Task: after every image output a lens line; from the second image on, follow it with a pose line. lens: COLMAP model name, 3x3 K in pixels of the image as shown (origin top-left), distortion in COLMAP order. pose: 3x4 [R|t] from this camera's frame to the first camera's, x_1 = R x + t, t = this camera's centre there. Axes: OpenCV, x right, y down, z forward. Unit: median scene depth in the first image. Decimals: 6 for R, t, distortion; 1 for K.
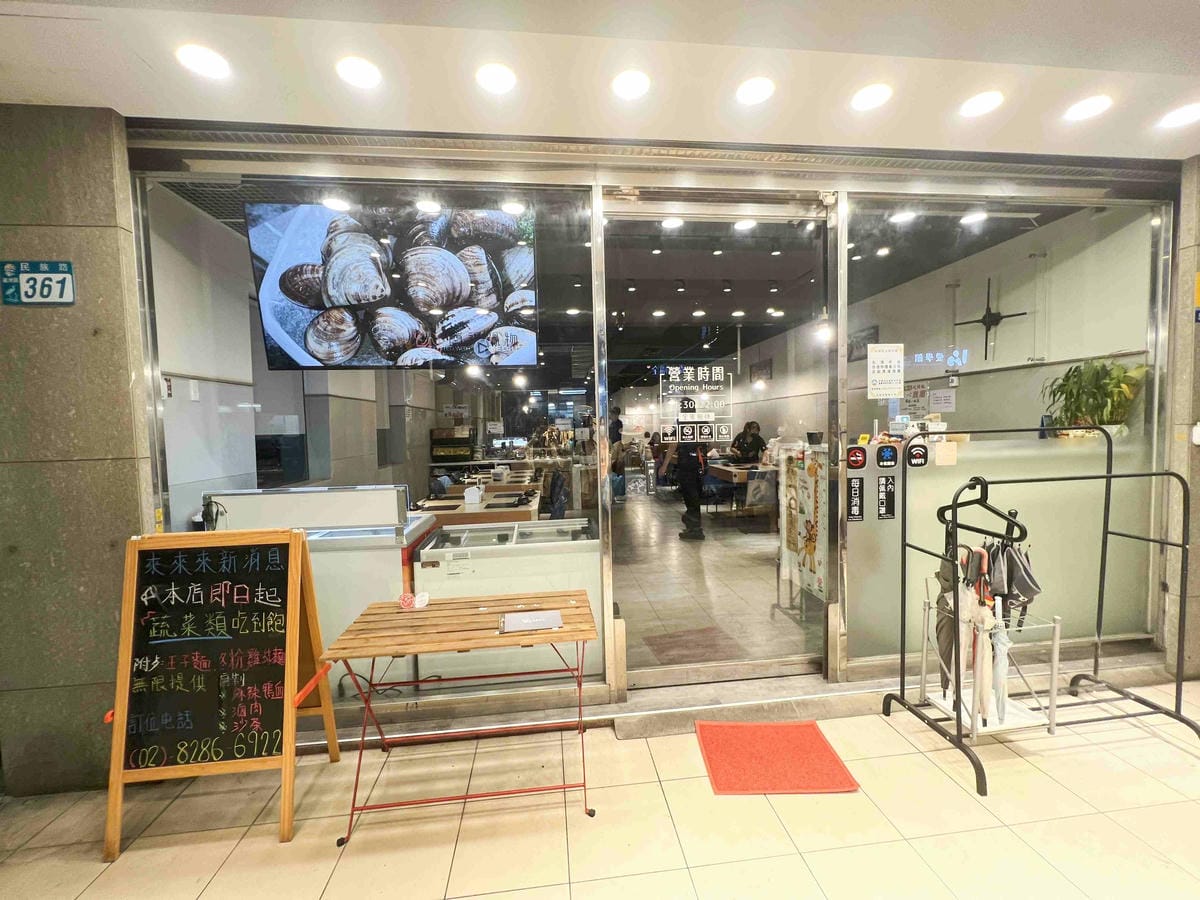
lens RADIAL K [[481.1, 0, 601.2], [0, 481.1, 448.2], [0, 0, 1]] dist [-0.003309, 0.000338]
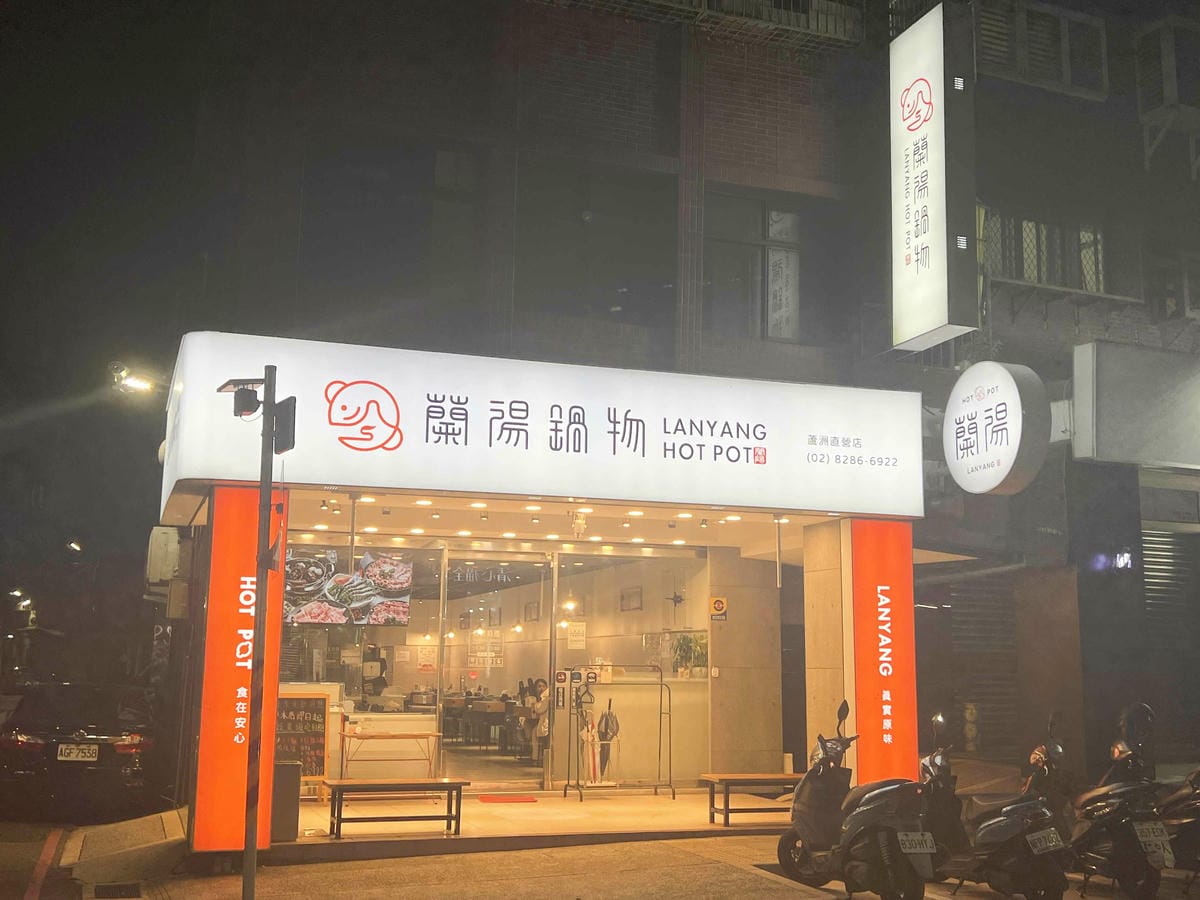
lens RADIAL K [[1357.7, 0, 599.9], [0, 1357.7, 450.4], [0, 0, 1]] dist [0.023301, 0.000000]
pose [[0.975419, 0.068302, 0.209506, -0.862772], [-0.023740, 0.977789, -0.208241, 0.397783], [-0.219076, 0.198149, 0.955376, -6.911367]]
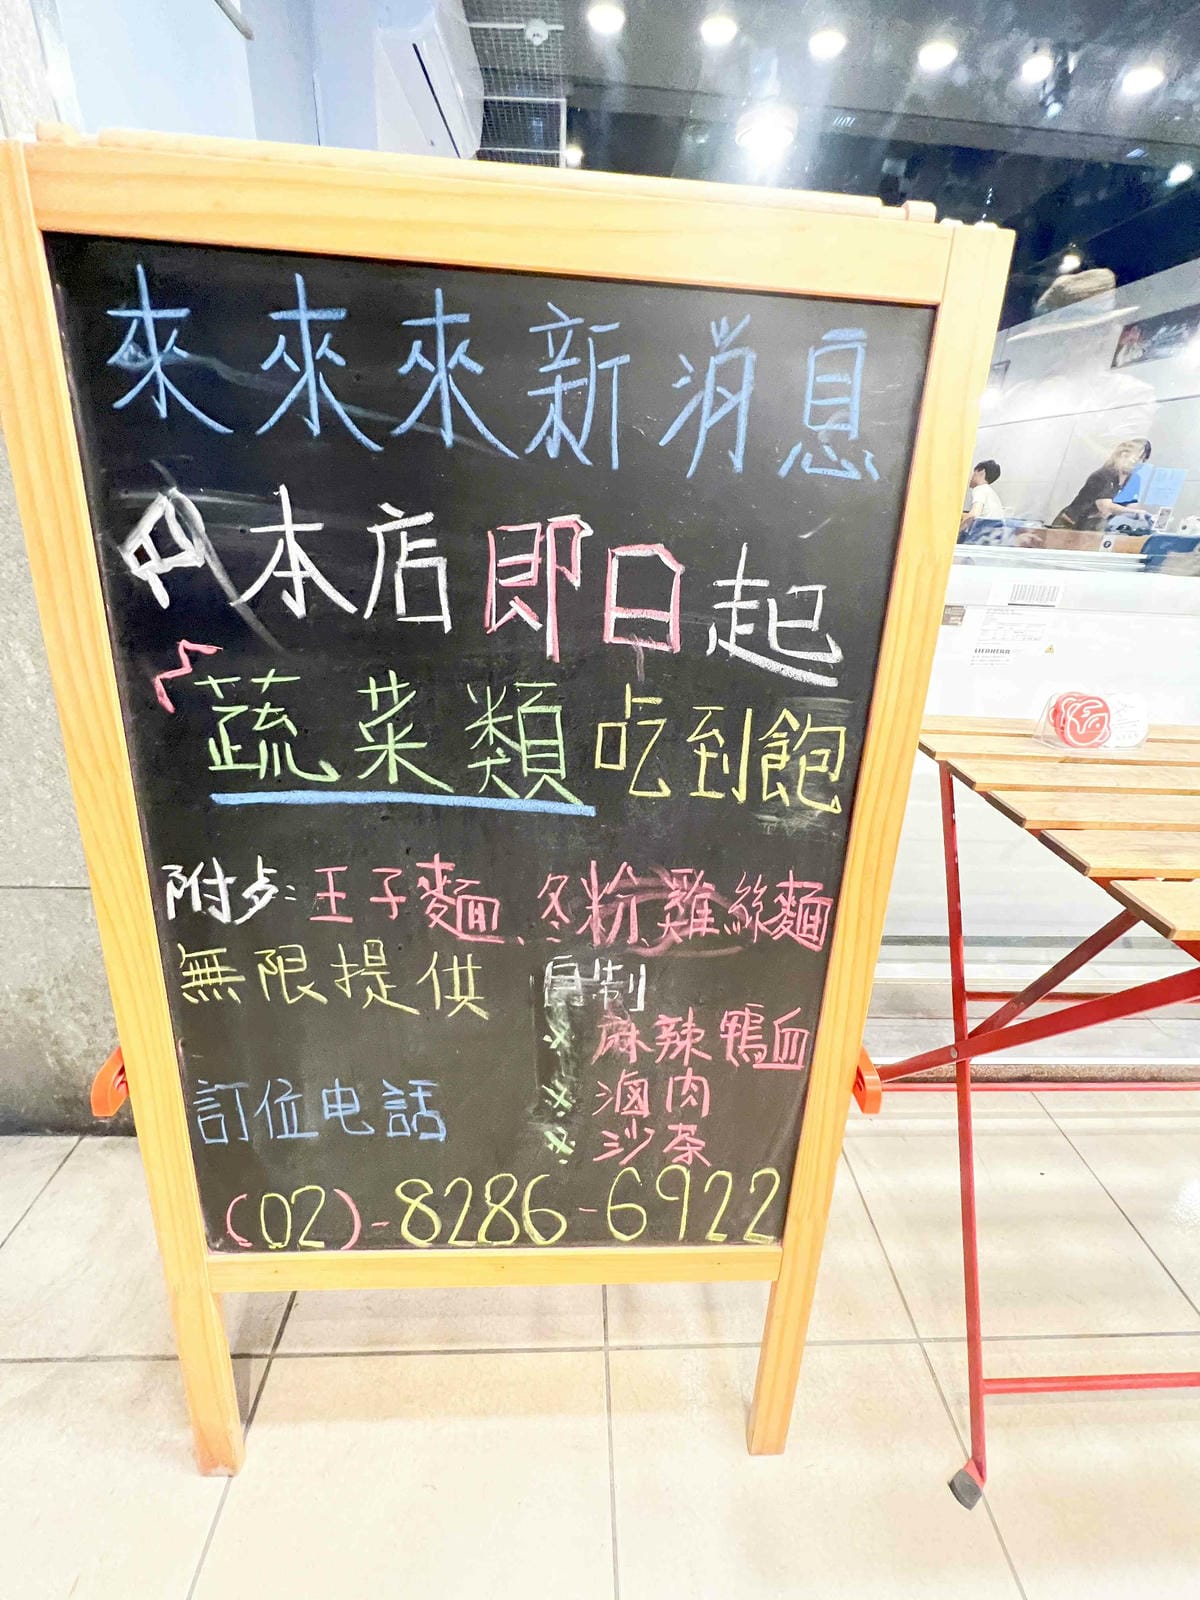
lens RADIAL K [[641.5, 0, 604.8], [0, 641.5, 799.2], [0, 0, 1]] dist [-0.003309, 0.000338]
pose [[0.994109, 0.102895, -0.034053, -0.757981], [-0.081295, 0.915684, 0.393591, 0.282525], [0.071681, -0.388504, 0.918655, 0.753221]]
